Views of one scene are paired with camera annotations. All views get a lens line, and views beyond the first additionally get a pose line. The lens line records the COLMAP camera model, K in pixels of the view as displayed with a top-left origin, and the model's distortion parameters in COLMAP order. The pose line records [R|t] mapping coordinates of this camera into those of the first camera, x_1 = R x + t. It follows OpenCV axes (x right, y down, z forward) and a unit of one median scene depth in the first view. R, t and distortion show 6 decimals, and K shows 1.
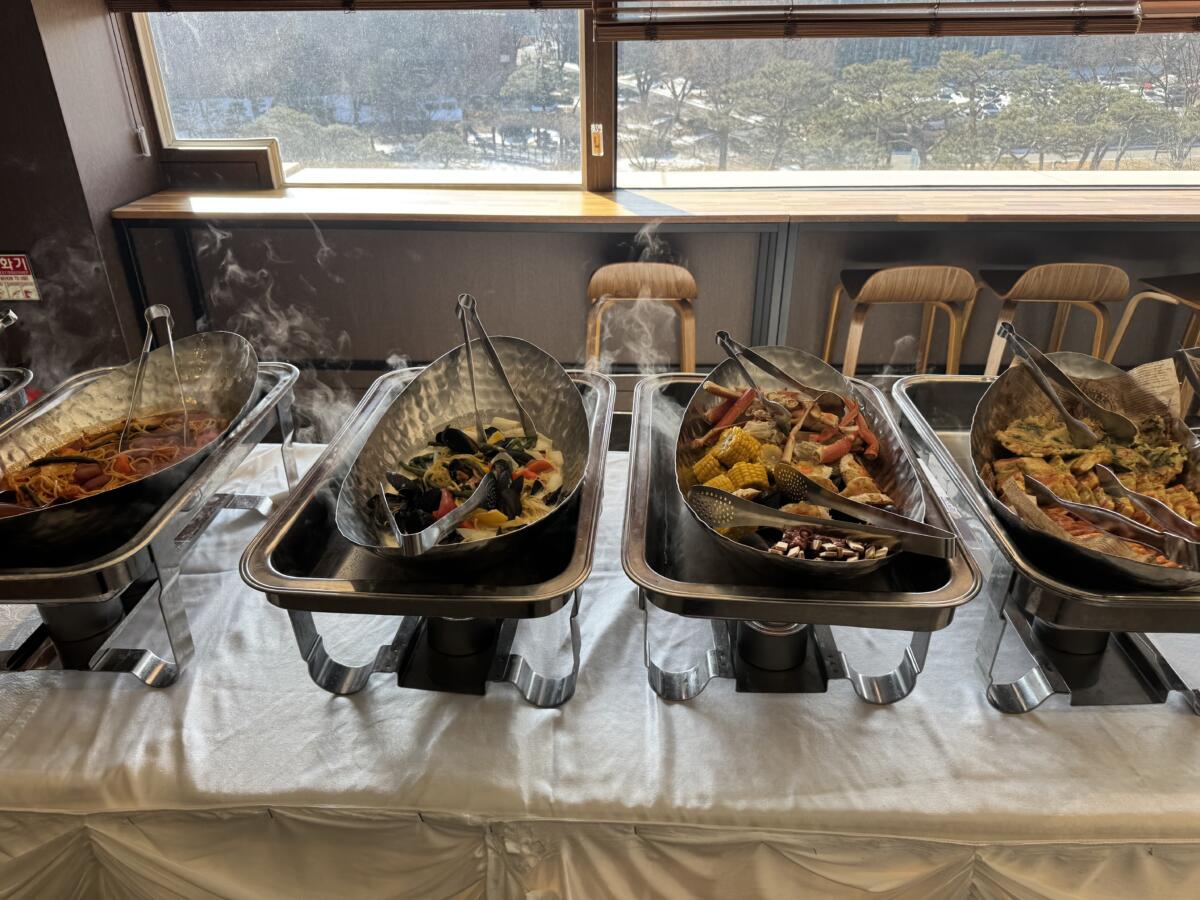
lens RADIAL K [[840.1, 0, 604.0], [0, 840.1, 452.0], [0, 0, 1]] dist [0.017800, -0.021131]
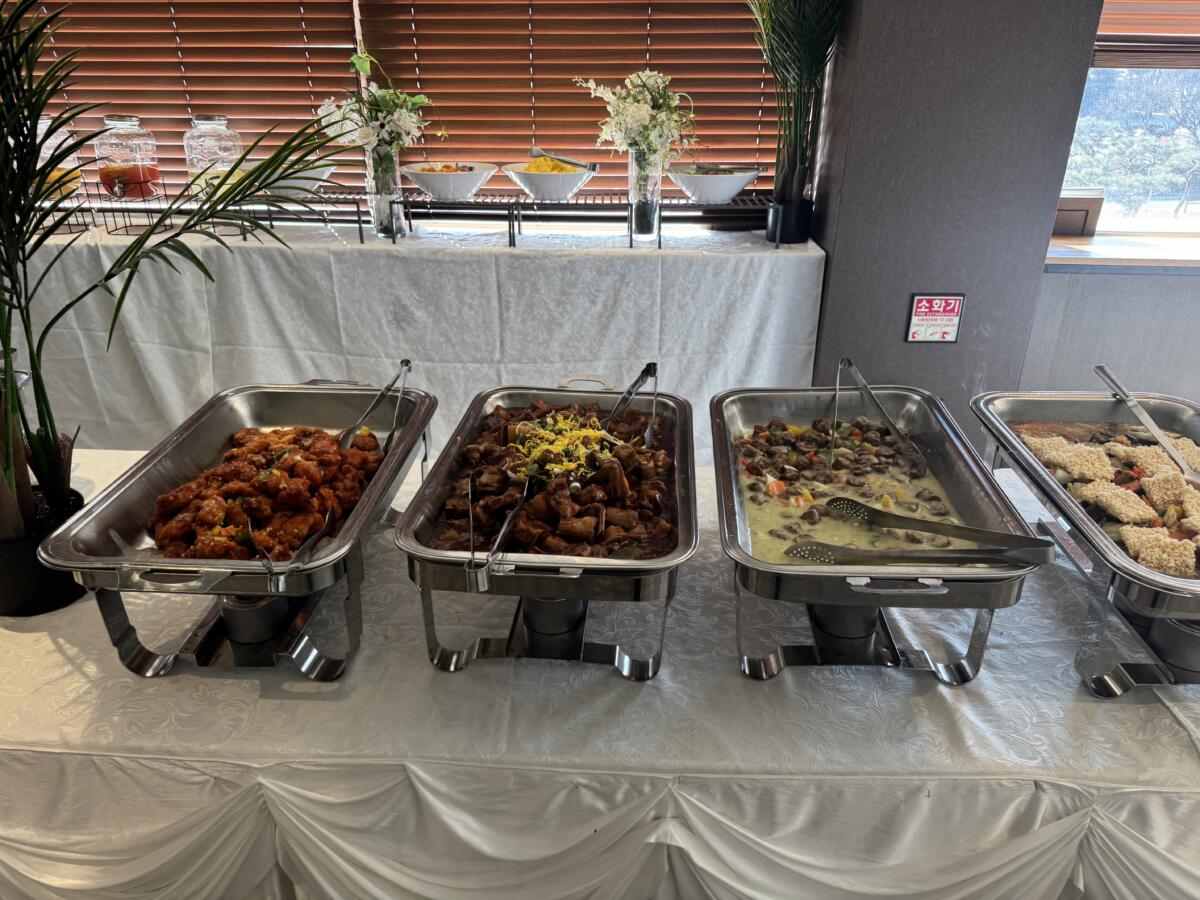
lens RADIAL K [[822.6, 0, 605.3], [0, 822.6, 442.0], [0, 0, 1]] dist [0.223897, -0.418108]
pose [[0.999761, 0.010219, 0.019333, -0.083648], [-0.009054, 0.998191, -0.059439, 0.000418], [-0.019905, 0.059250, 0.998045, -0.000129]]
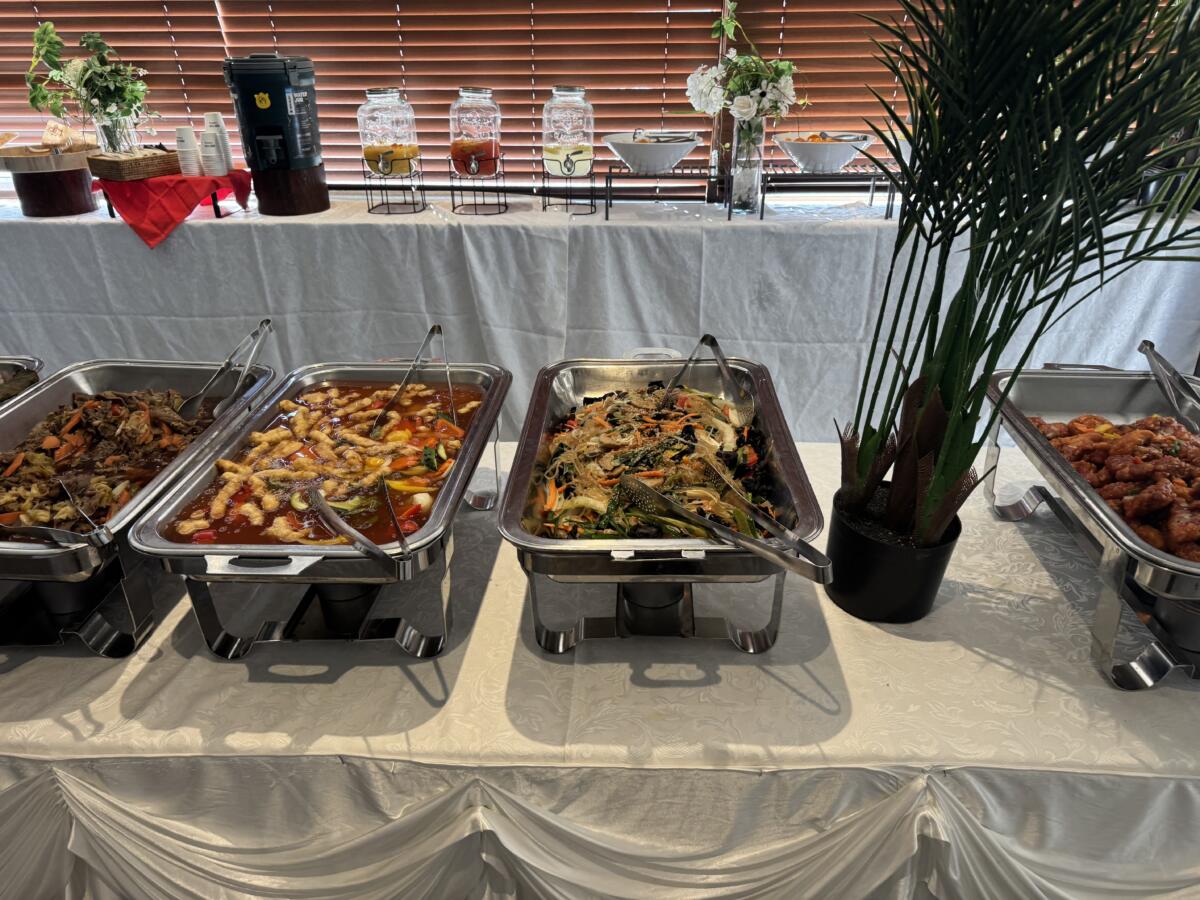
lens RADIAL K [[854.6, 0, 606.8], [0, 854.6, 454.5], [0, 0, 1]] dist [0.056369, -0.061119]
pose [[0.999991, 0.003453, 0.002365, -0.116096], [-0.003400, 0.999744, -0.022356, 0.000158], [-0.002441, 0.022347, 0.999747, 0.001405]]
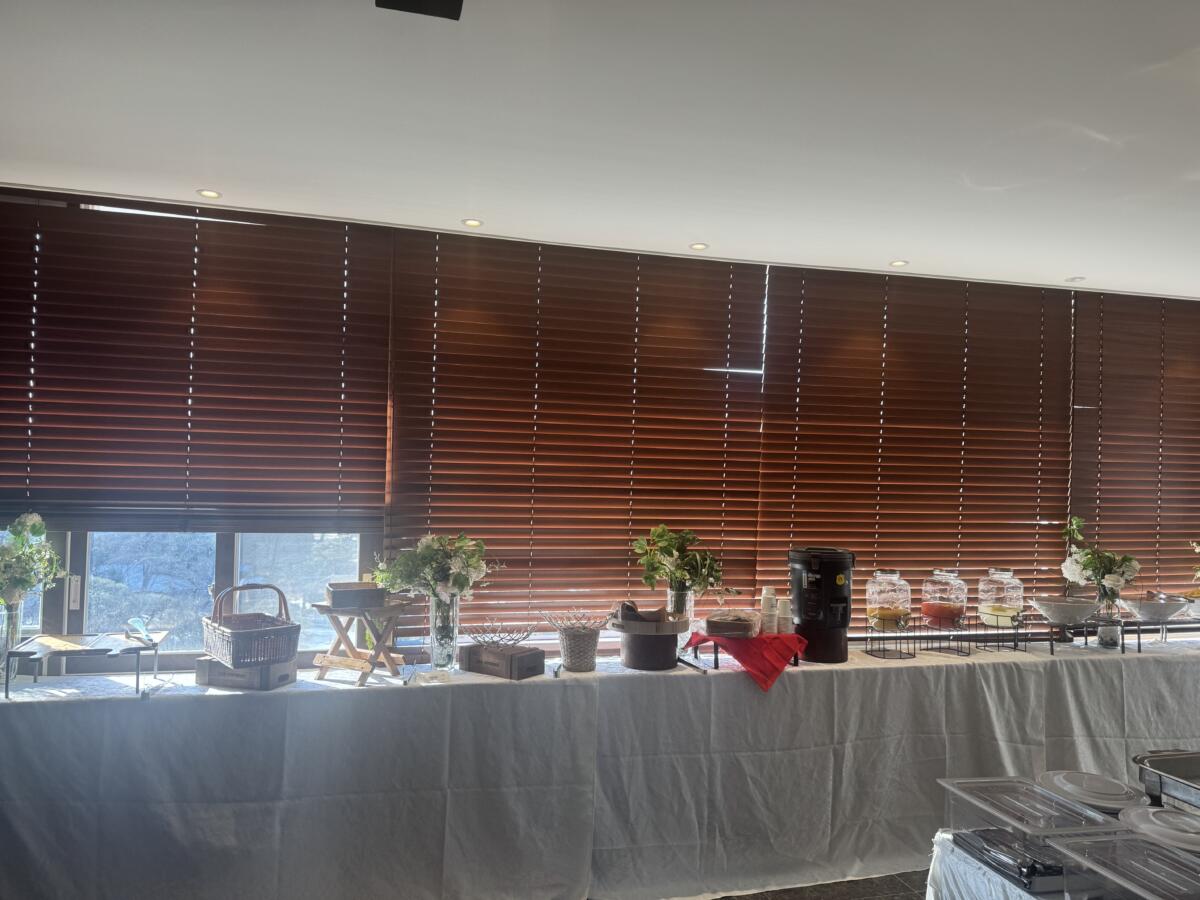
lens RADIAL K [[854.6, 0, 606.8], [0, 854.6, 454.5], [0, 0, 1]] dist [0.056369, -0.061119]
pose [[0.952337, 0.039596, 0.302467, -0.204119], [0.119448, 0.863958, -0.489192, 0.002093], [-0.280689, 0.502004, 0.818050, -0.008356]]
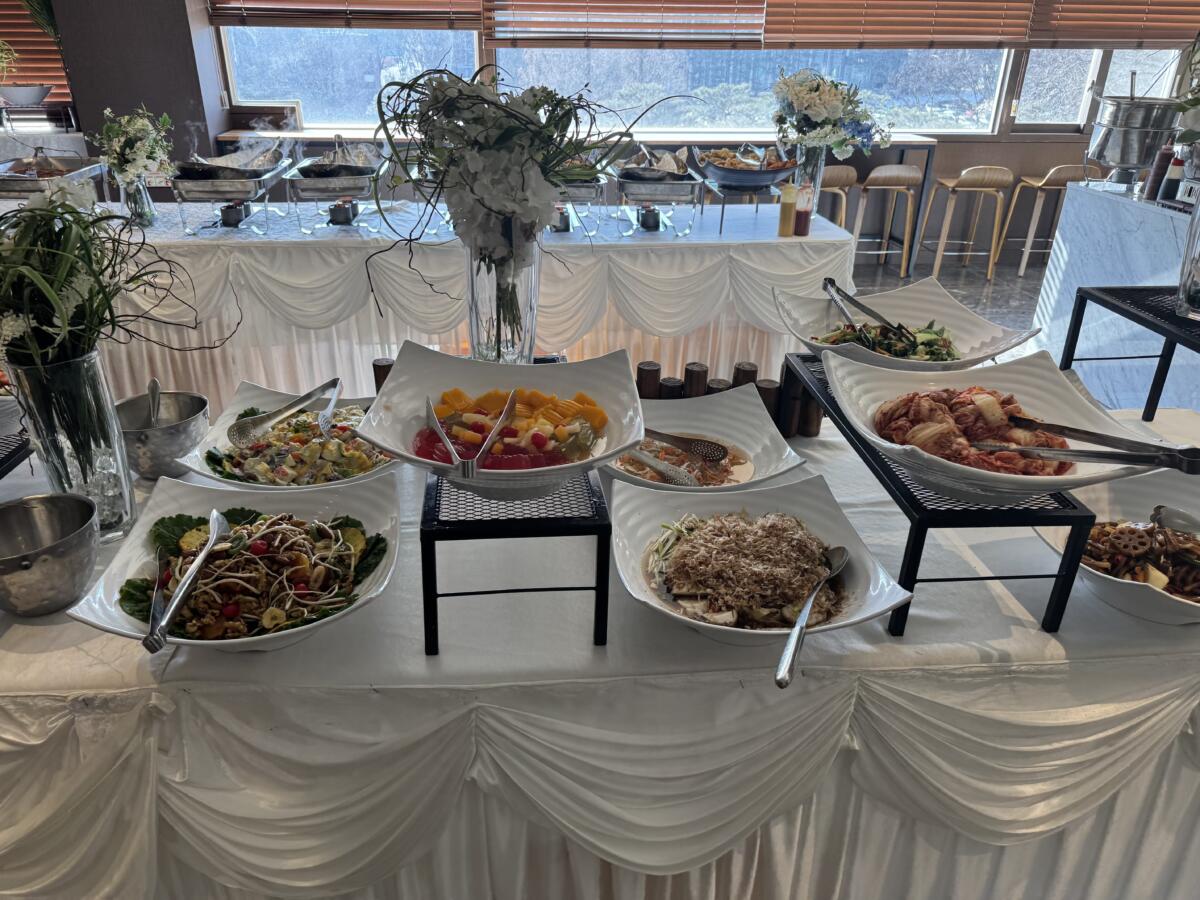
lens RADIAL K [[850.1, 0, 594.8], [0, 850.1, 454.8], [0, 0, 1]] dist [0.020187, -0.024322]
pose [[0.990677, -0.040657, 0.130026, -0.003837], [0.043945, 0.998780, -0.022519, 0.034613], [-0.128952, 0.028023, 0.991255, -0.065336]]
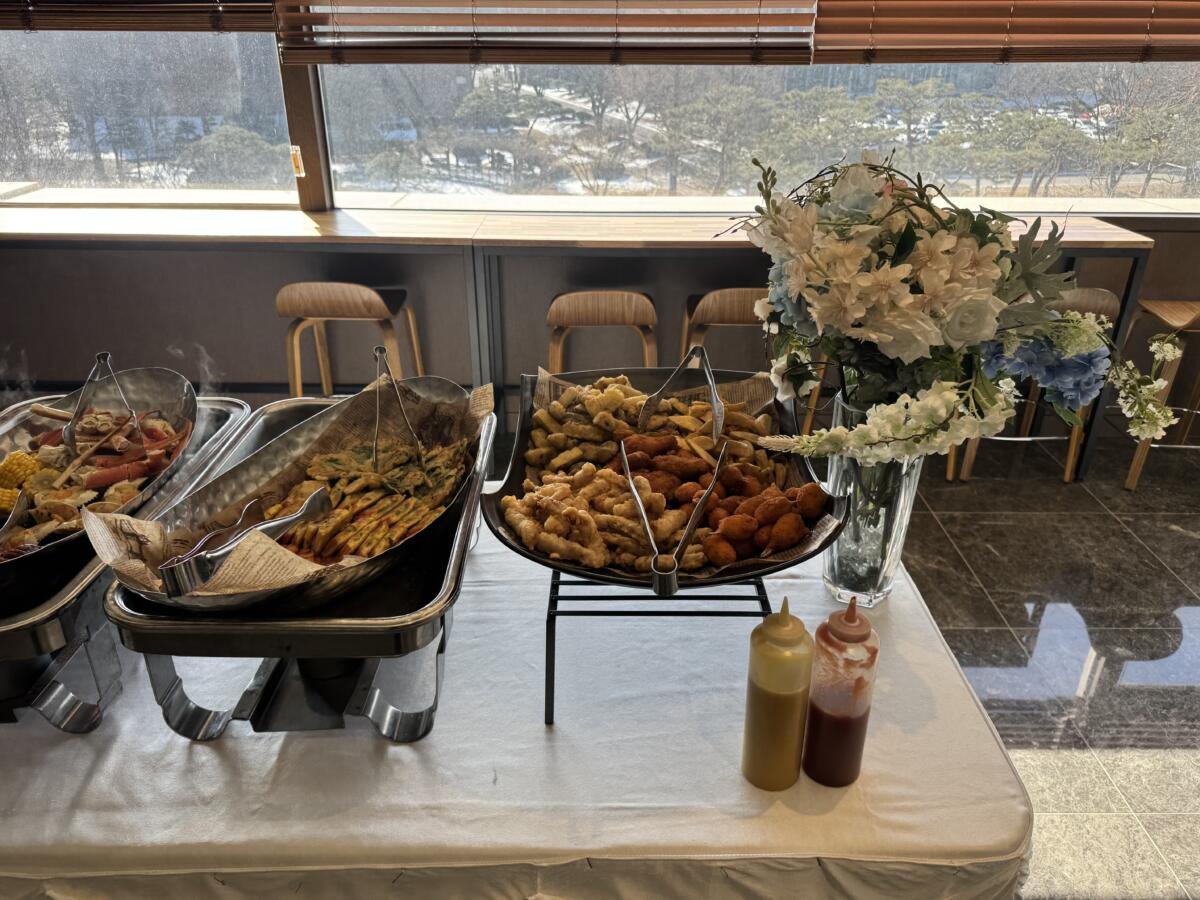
lens RADIAL K [[840.1, 0, 604.0], [0, 840.1, 452.0], [0, 0, 1]] dist [0.017800, -0.021131]
pose [[0.999189, -0.004154, 0.040062, 0.024492], [0.005078, 0.999723, -0.022983, -0.000087], [-0.039955, 0.023168, 0.998933, -0.000502]]
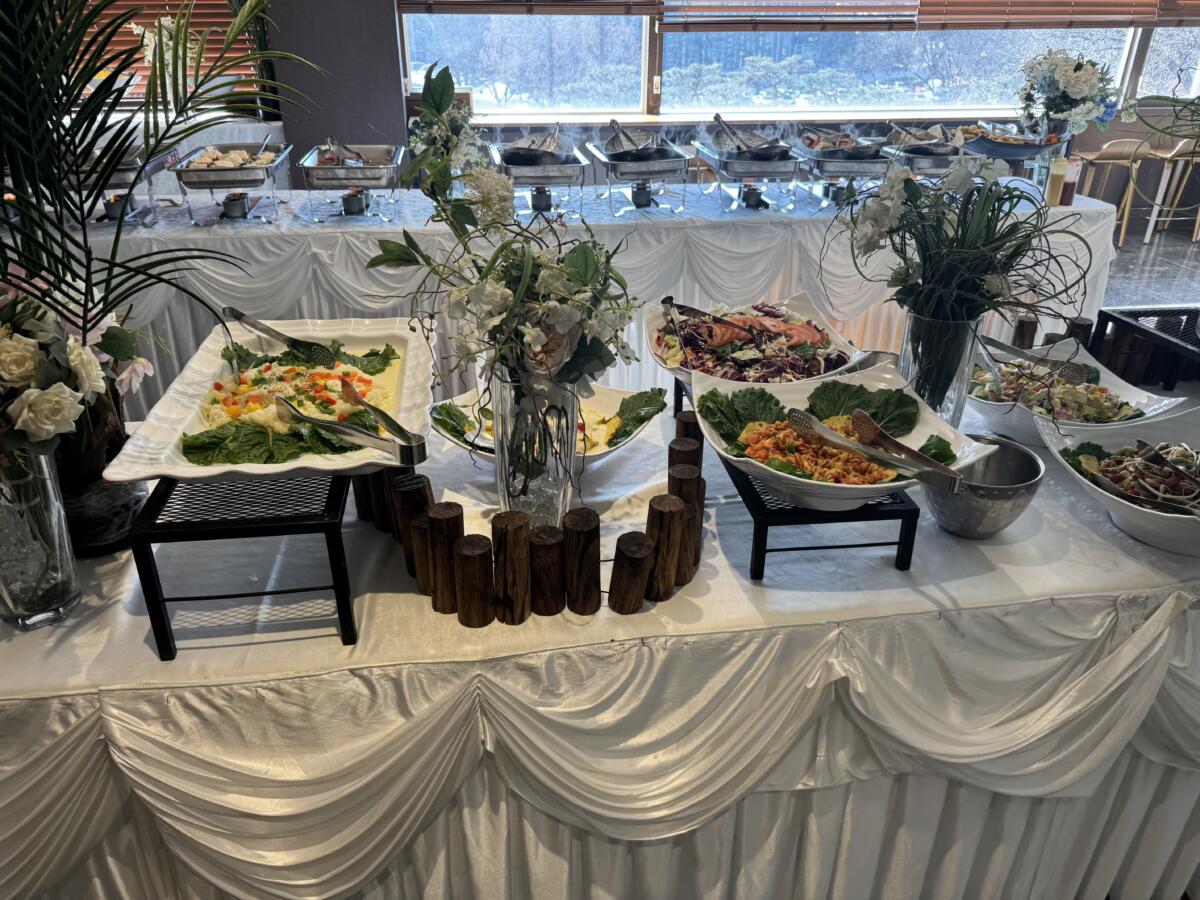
lens RADIAL K [[850.1, 0, 594.8], [0, 850.1, 454.8], [0, 0, 1]] dist [0.020187, -0.024322]
pose [[0.980193, -0.080350, 0.181012, -0.043129], [0.081945, 0.996636, -0.001338, 0.034238], [-0.180296, 0.016144, 0.983480, -0.064418]]
